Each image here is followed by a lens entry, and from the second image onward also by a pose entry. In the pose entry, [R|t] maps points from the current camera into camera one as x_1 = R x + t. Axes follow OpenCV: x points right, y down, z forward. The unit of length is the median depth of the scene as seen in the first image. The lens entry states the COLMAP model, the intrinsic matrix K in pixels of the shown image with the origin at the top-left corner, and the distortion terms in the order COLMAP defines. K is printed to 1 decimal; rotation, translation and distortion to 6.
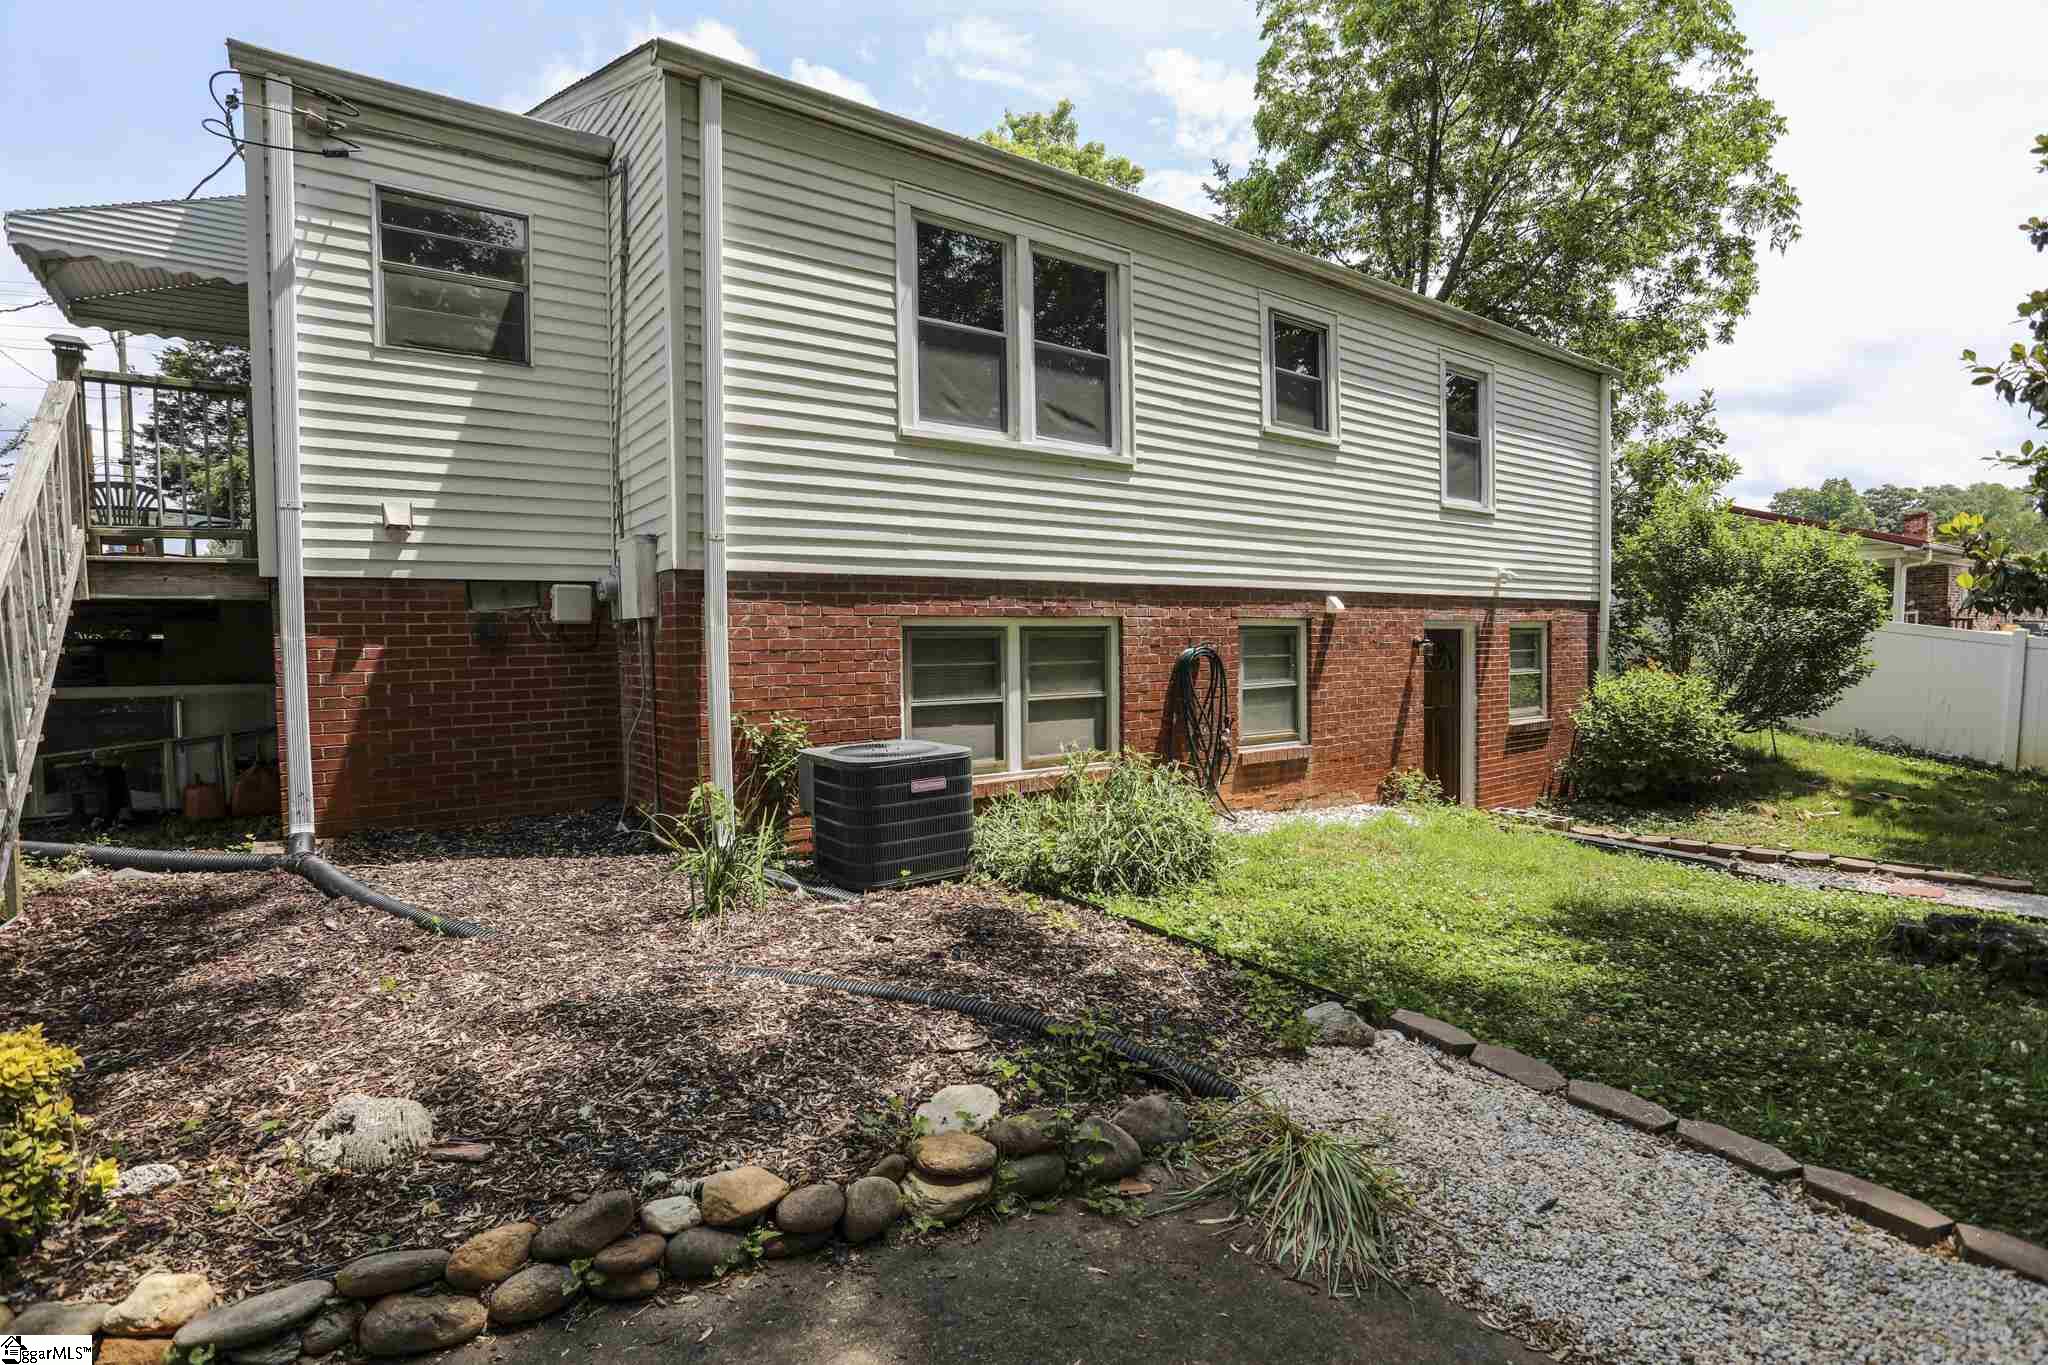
lens RADIAL K [[1047.0, 0, 1024.0], [0, 1047.0, 682.5], [0, 0, 1]] dist [-0.084426, 0.037462]
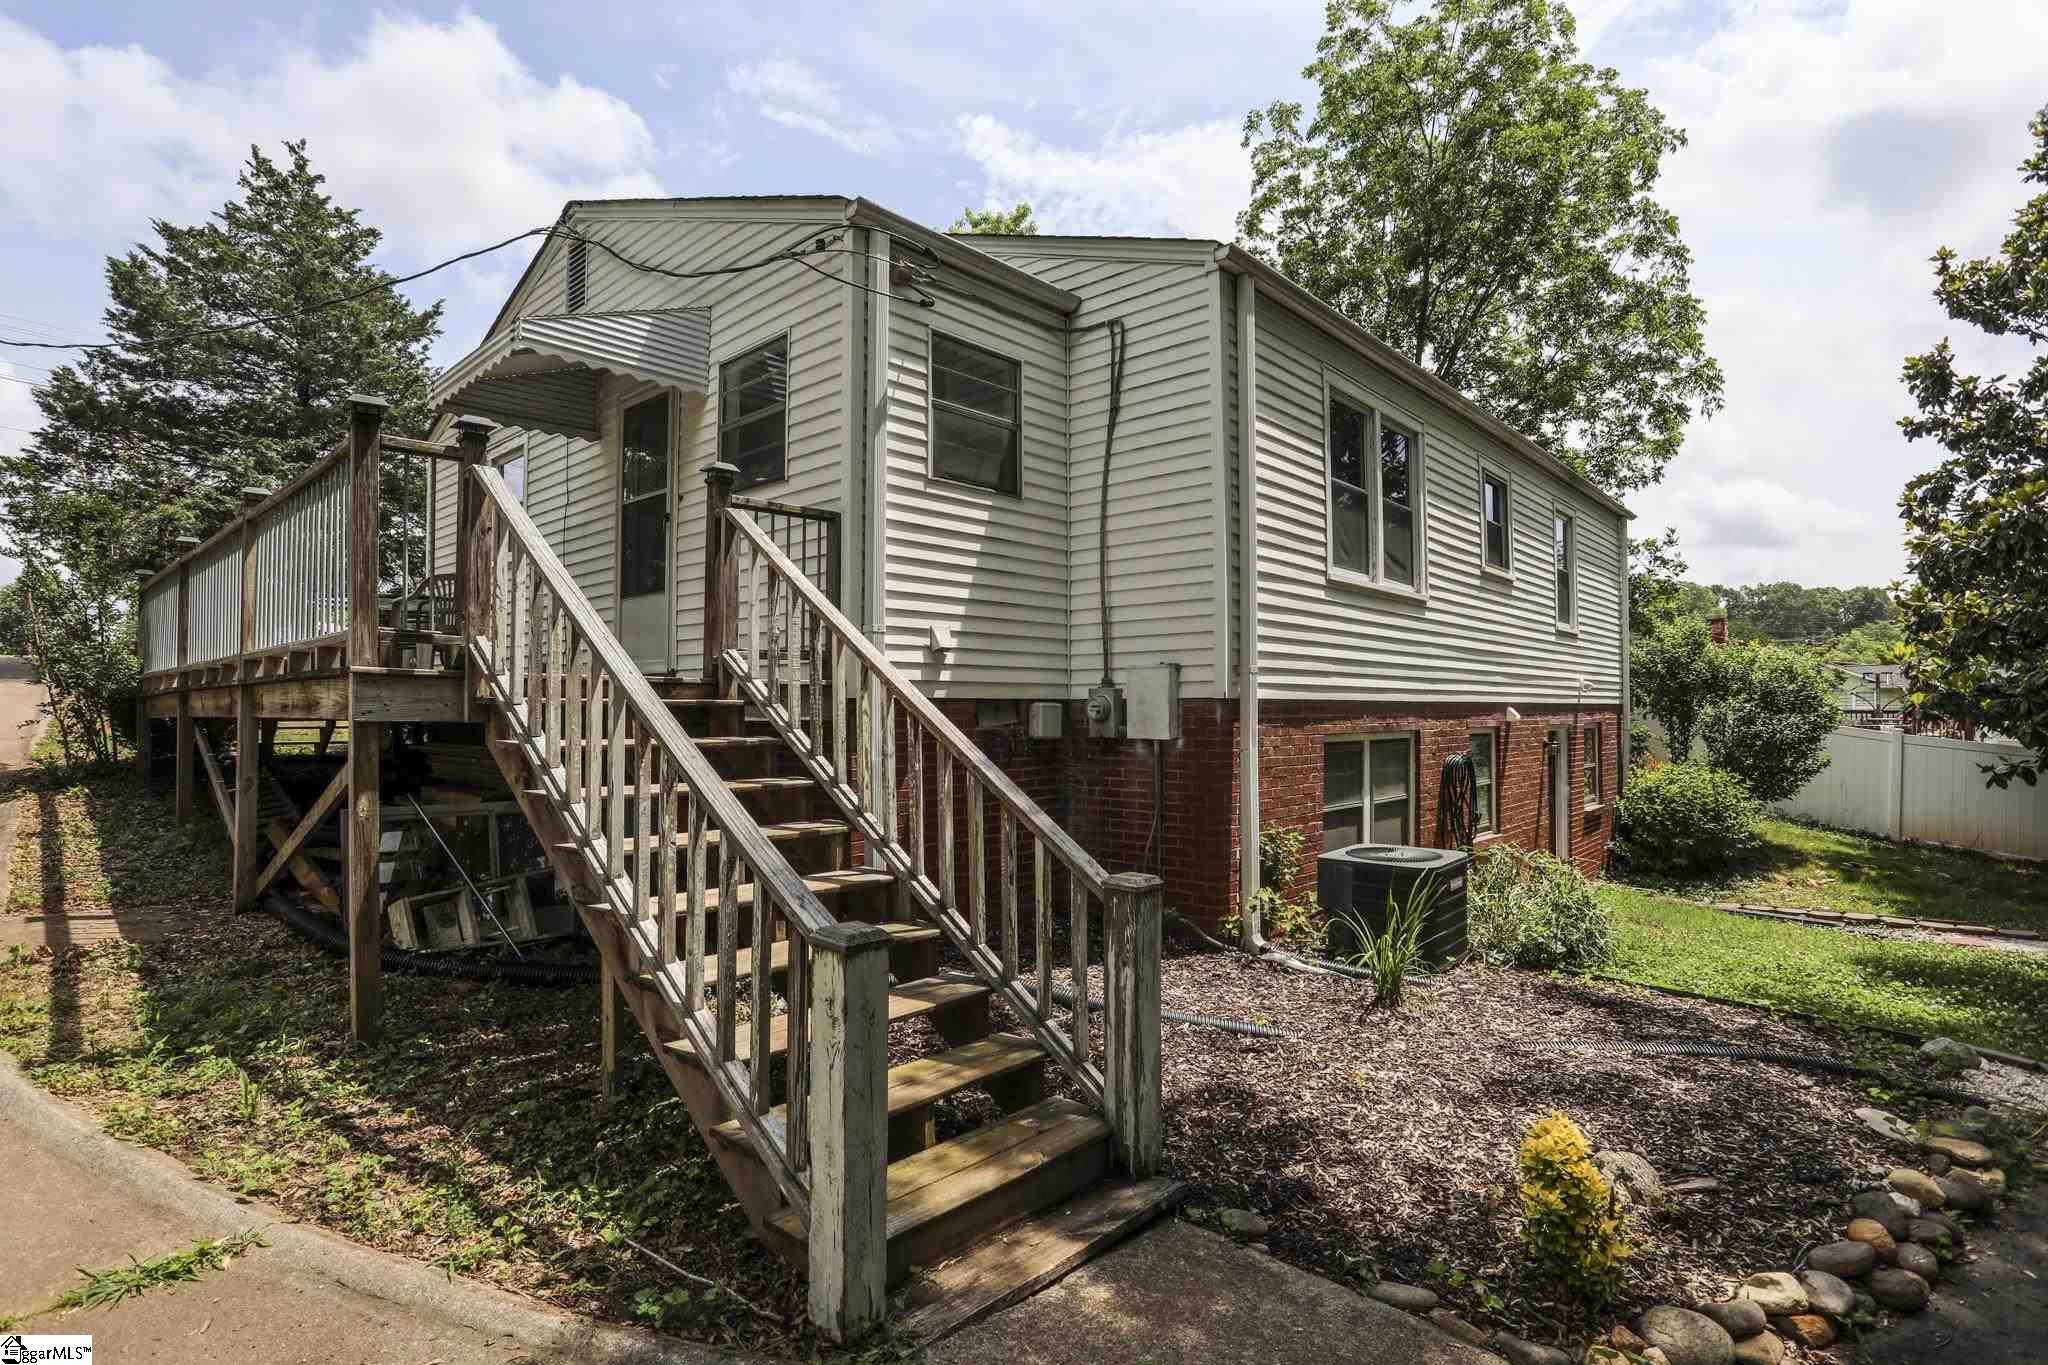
lens RADIAL K [[1056.5, 0, 1024.0], [0, 1056.5, 682.5], [0, 0, 1]] dist [-0.112567, 0.051184]
pose [[0.981552, 0.020186, 0.190126, -0.587647], [-0.008370, 0.997994, -0.062749, -0.040666], [-0.191011, 0.060000, 0.979752, -0.062686]]
